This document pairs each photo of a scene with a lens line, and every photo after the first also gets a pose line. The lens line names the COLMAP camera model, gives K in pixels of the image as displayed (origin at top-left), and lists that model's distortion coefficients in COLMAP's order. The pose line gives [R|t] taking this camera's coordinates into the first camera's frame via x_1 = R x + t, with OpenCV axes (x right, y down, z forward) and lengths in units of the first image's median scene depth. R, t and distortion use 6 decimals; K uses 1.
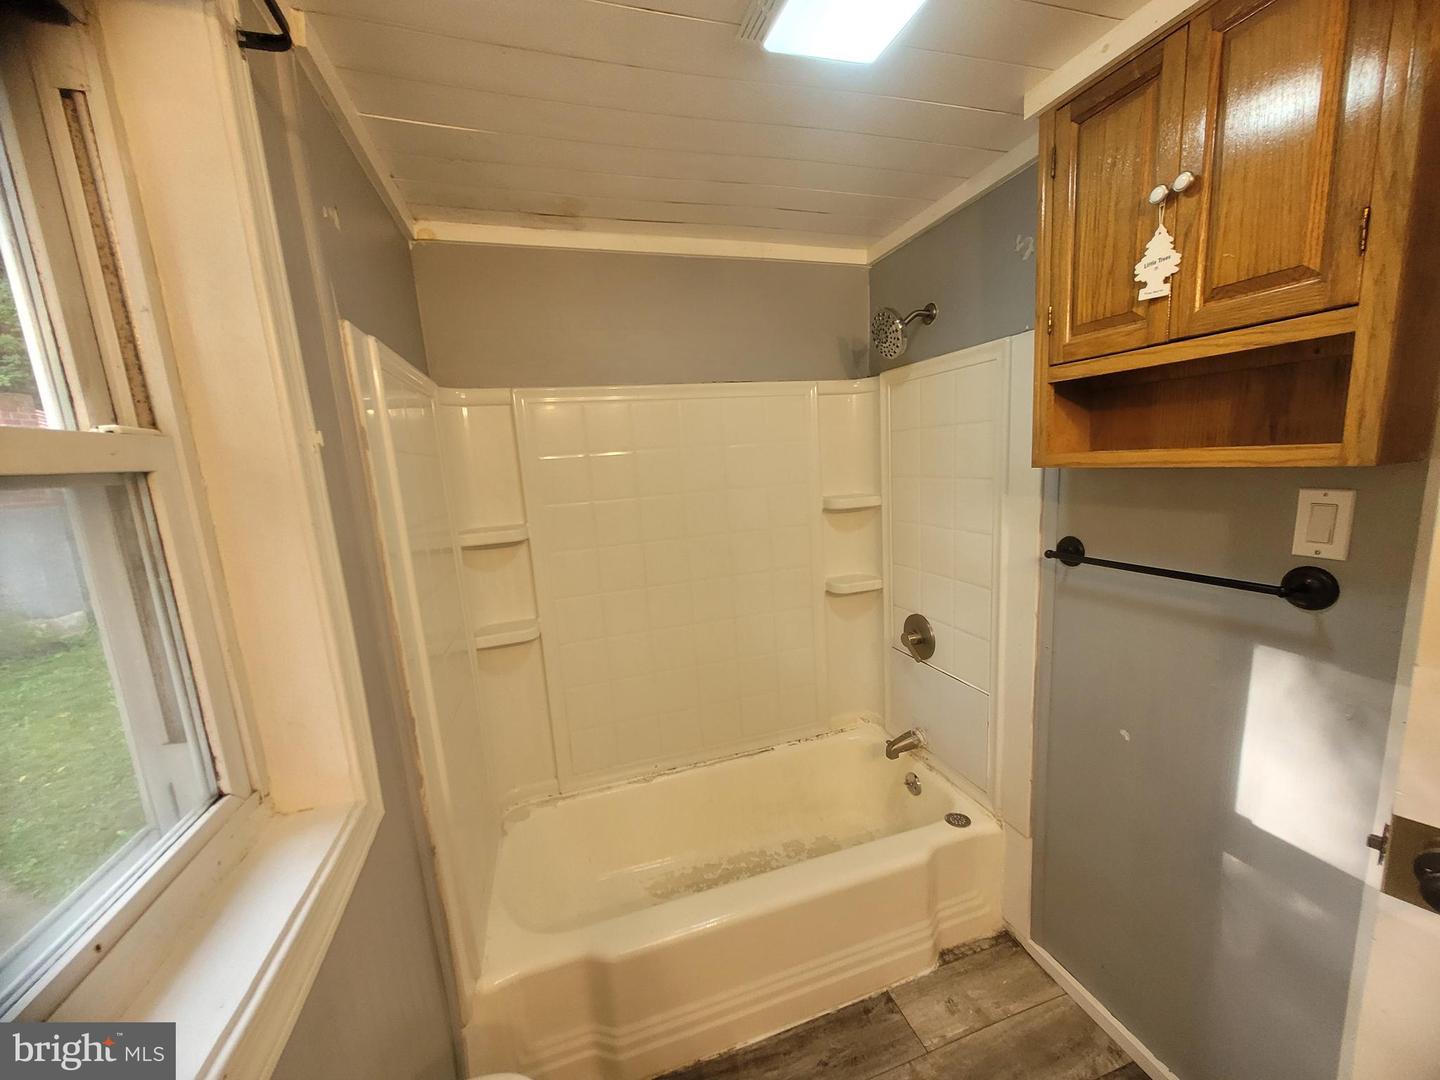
lens RADIAL K [[560.7, 0, 722.5], [0, 560.7, 549.2], [0, 0, 1]] dist [0.008114, -0.001745]
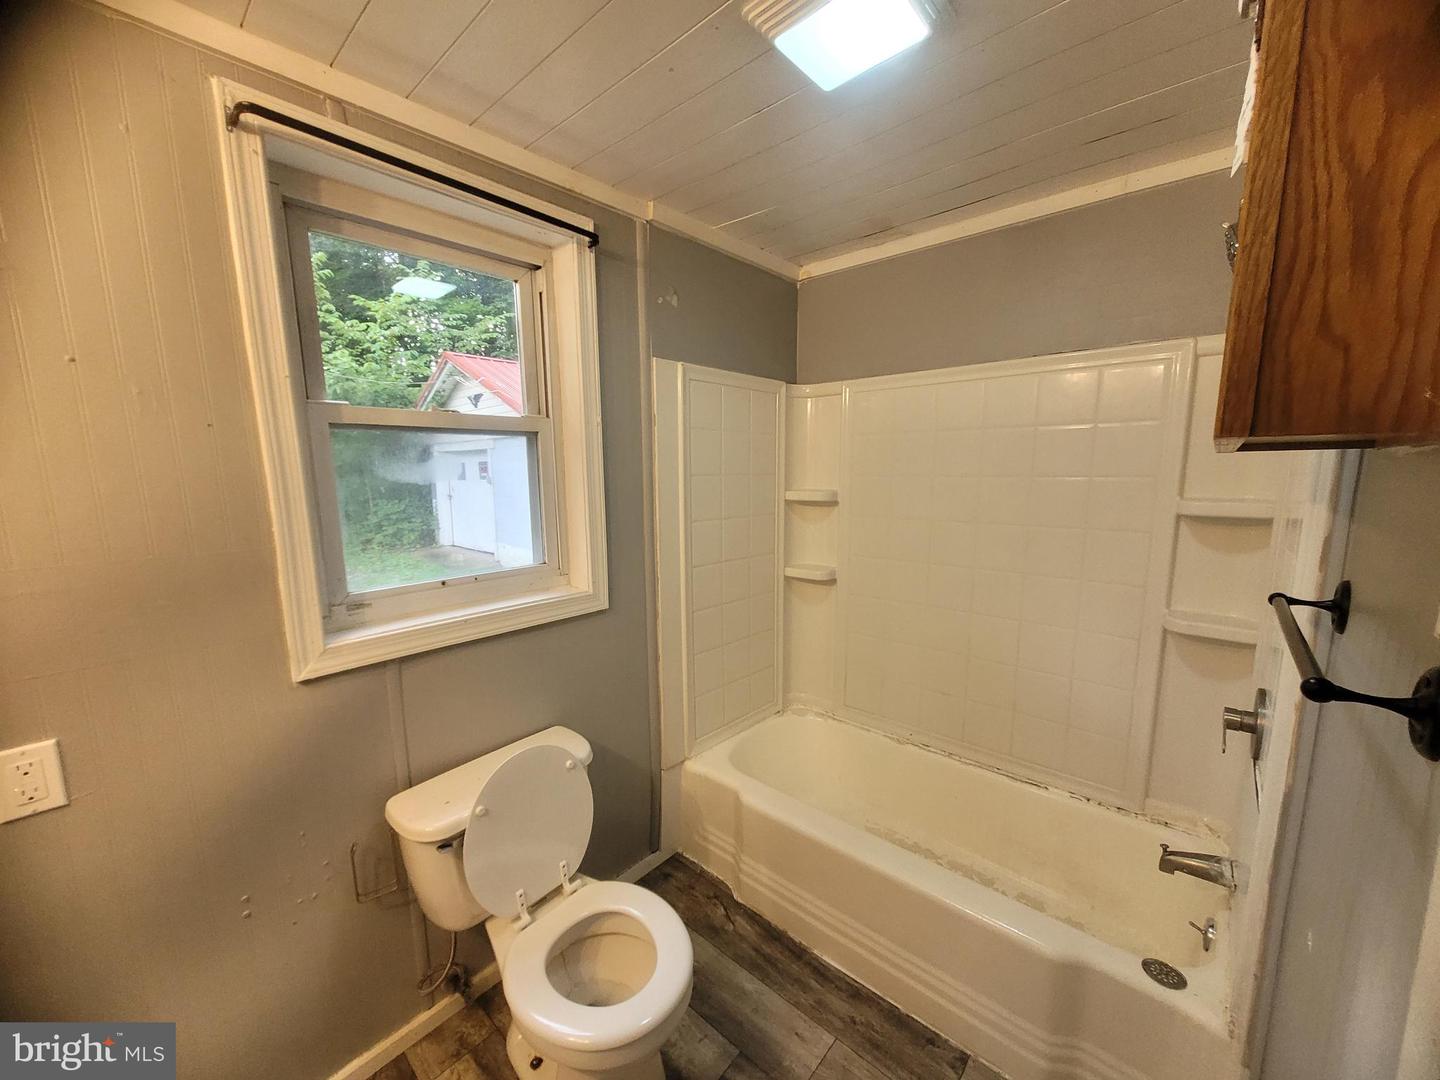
lens RADIAL K [[560.7, 0, 718.8], [0, 560.7, 548.9], [0, 0, 1]] dist [0.008114, -0.001745]
pose [[0.503743, 0.177501, -0.845421, 0.653105], [-0.167354, 0.980174, 0.106076, -0.004581], [0.847488, 0.088049, 0.523461, 0.144737]]
